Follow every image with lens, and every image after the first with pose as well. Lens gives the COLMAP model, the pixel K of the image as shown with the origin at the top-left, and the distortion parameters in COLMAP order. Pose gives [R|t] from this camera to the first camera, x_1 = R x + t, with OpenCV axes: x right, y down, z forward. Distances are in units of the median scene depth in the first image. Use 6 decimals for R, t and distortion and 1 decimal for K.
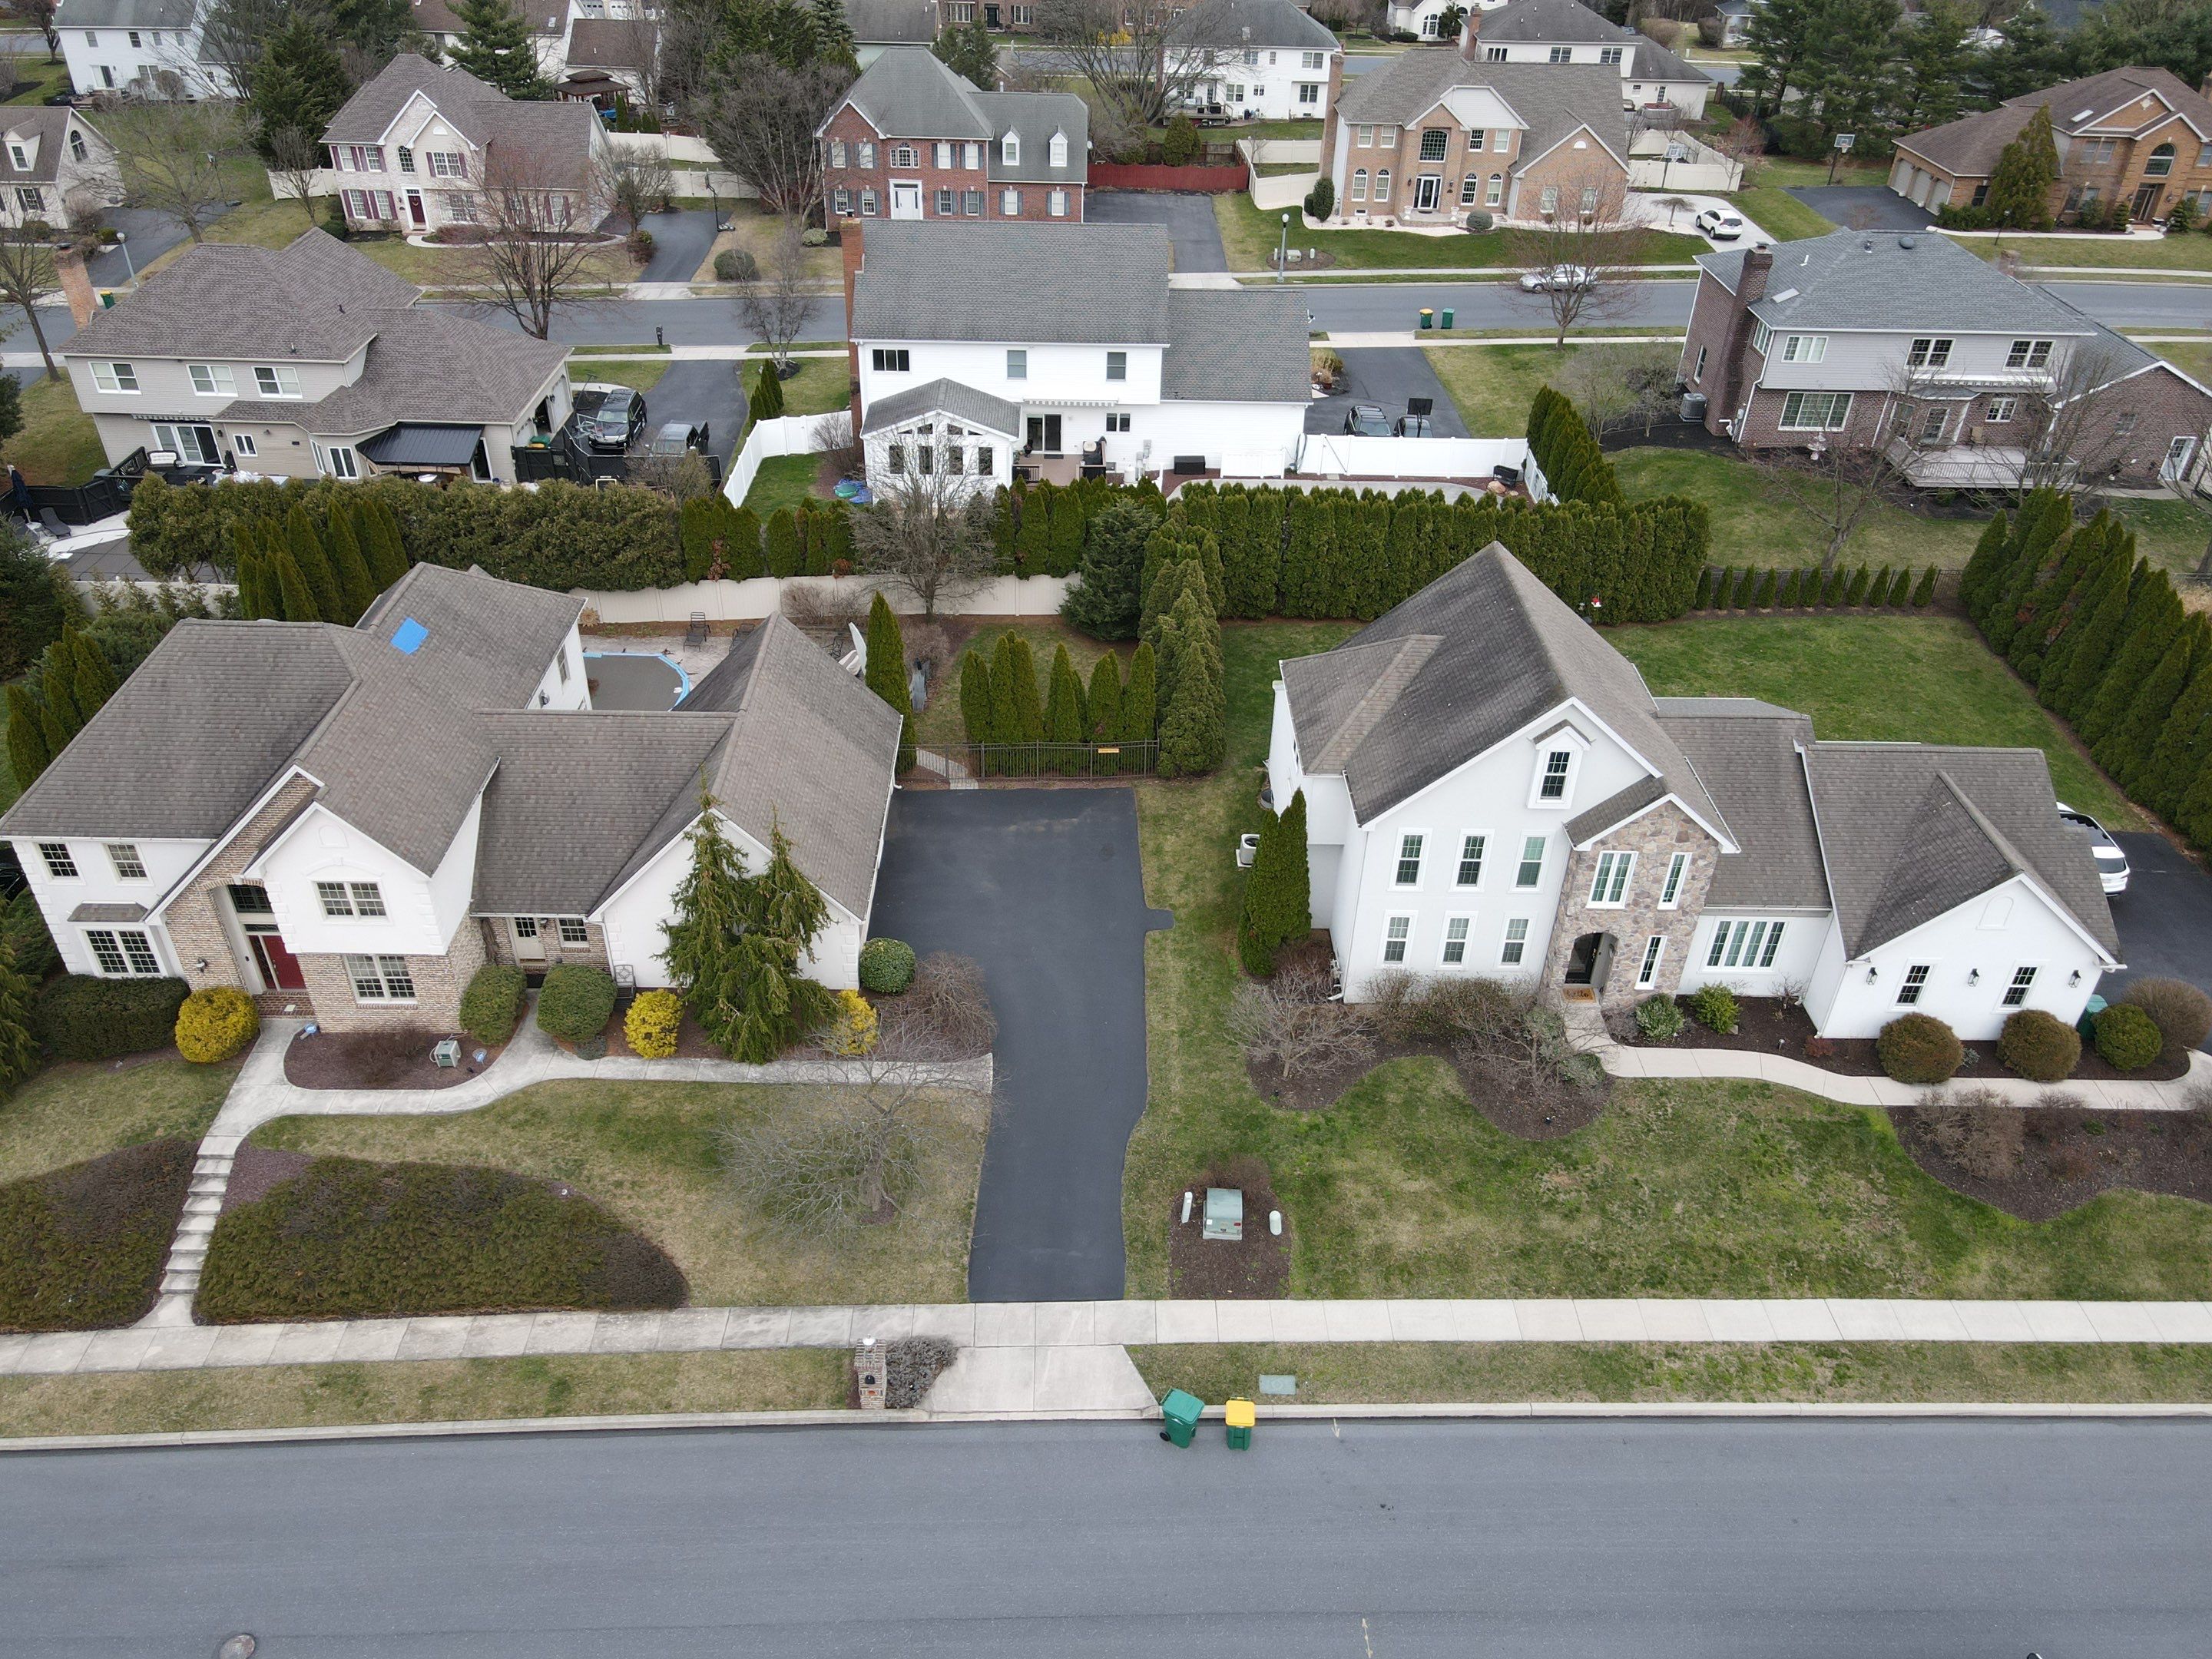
lens RADIAL K [[1618.0, 0, 1096.5], [0, 1618.0, 832.1], [0, 0, 1]] dist [0.011722, 0.010173]
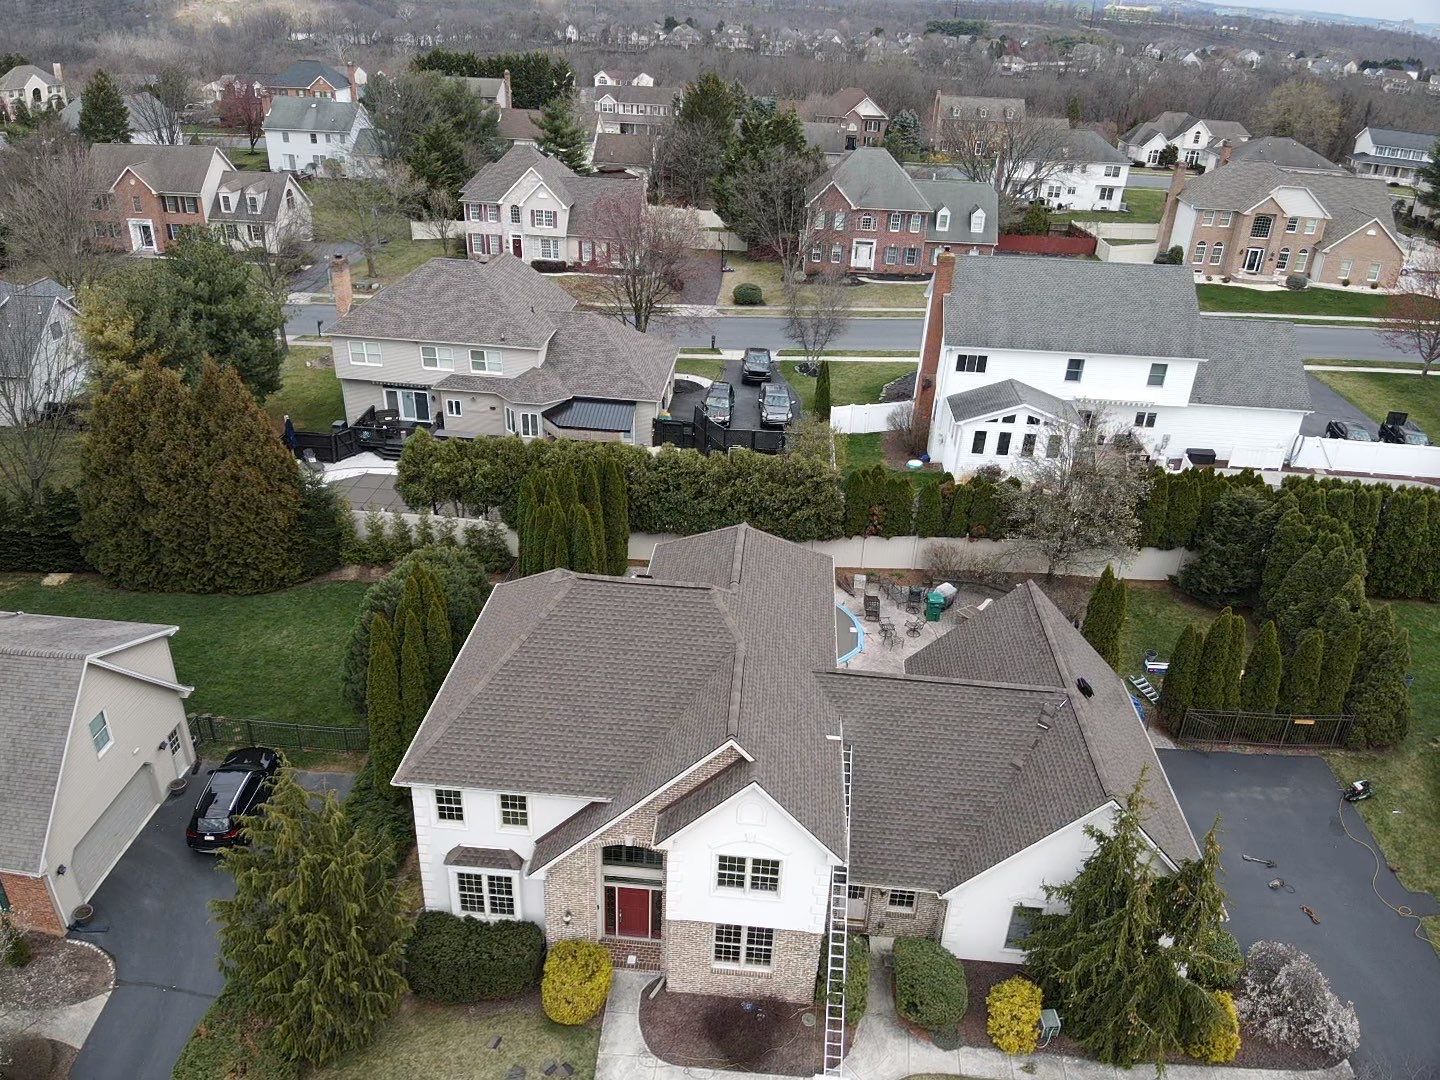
lens RADIAL K [[1040.2, 0, 712.8], [0, 1040.2, 541.9], [0, 0, 1]] dist [0.113816, -0.215214]
pose [[0.995910, 0.053847, -0.072552, -0.420717], [-0.062175, 0.991078, -0.117895, -0.076443], [0.065556, 0.121924, 0.990372, 0.327980]]
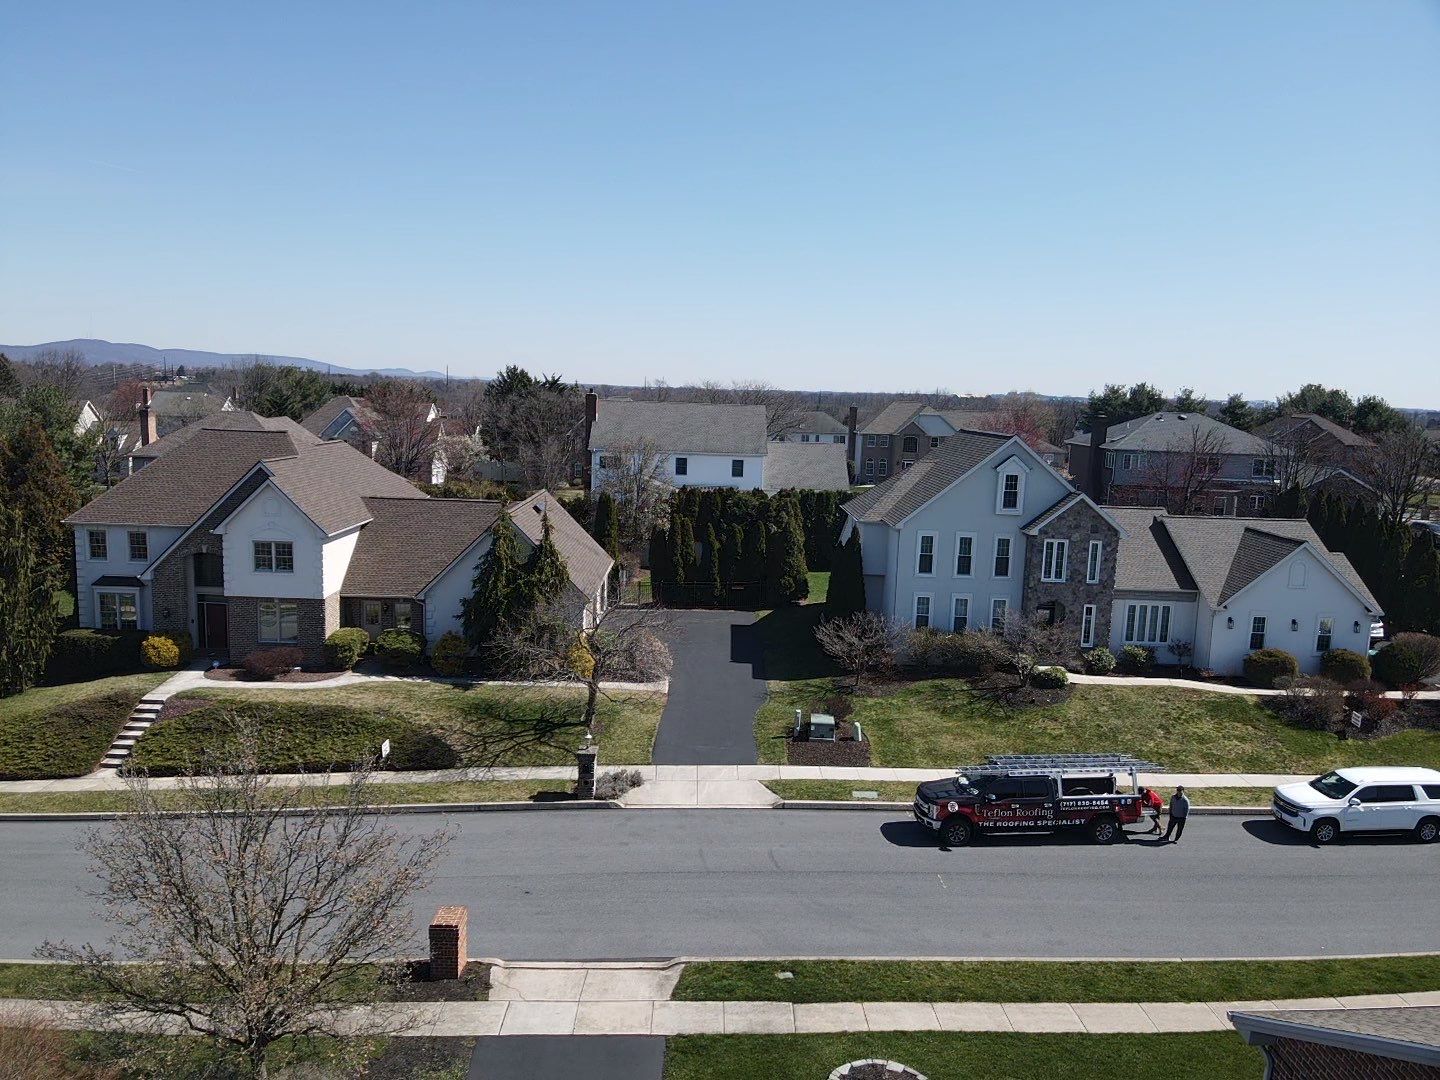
lens RADIAL K [[1040.2, 0, 712.8], [0, 1040.2, 541.9], [0, 0, 1]] dist [0.113816, -0.215214]
pose [[0.999944, 0.010594, 0.000084, -0.022533], [-0.009440, 0.894604, -0.446760, 0.464610], [-0.004808, 0.446734, 0.894654, 0.052495]]
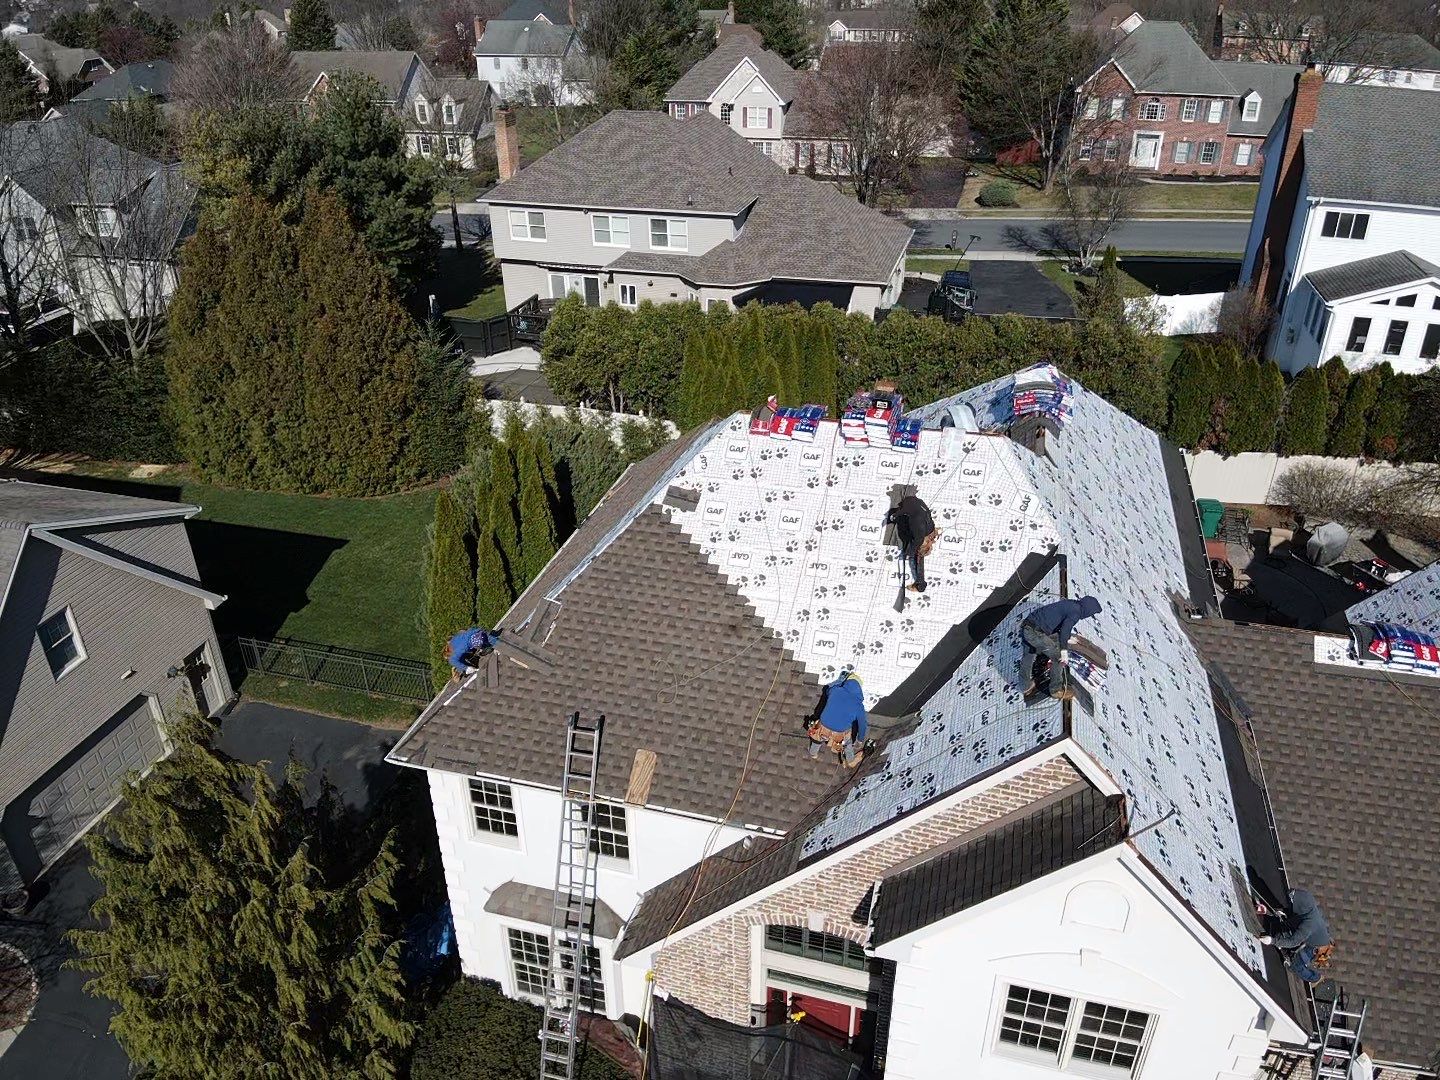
lens RADIAL K [[1040.2, 0, 712.8], [0, 1040.2, 541.9], [0, 0, 1]] dist [0.113816, -0.215214]
pose [[0.959293, 0.107233, -0.261261, -0.465614], [-0.133234, 0.987529, -0.083879, -0.051071], [0.249008, 0.115273, 0.961617, 0.641058]]
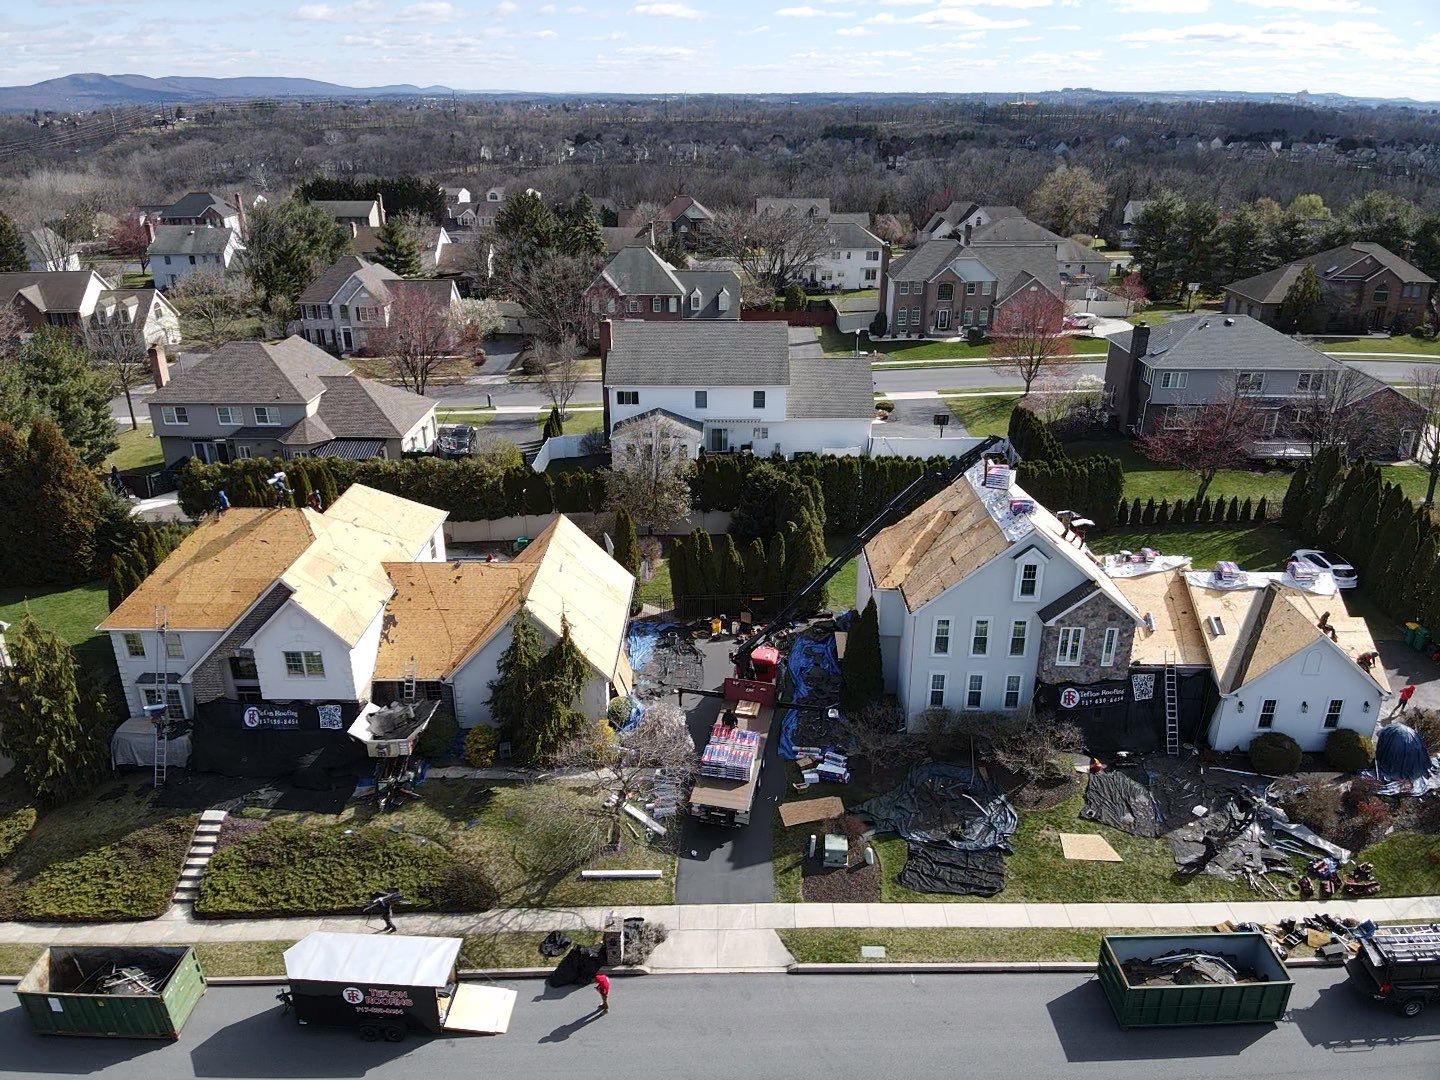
lens RADIAL K [[1040.2, 0, 712.8], [0, 1040.2, 541.9], [0, 0, 1]] dist [0.113816, -0.215214]
pose [[0.999374, -0.012509, -0.033102, -0.003701], [0.005453, 0.978700, -0.205224, 0.135552], [0.034964, 0.204915, 0.978155, -0.063516]]
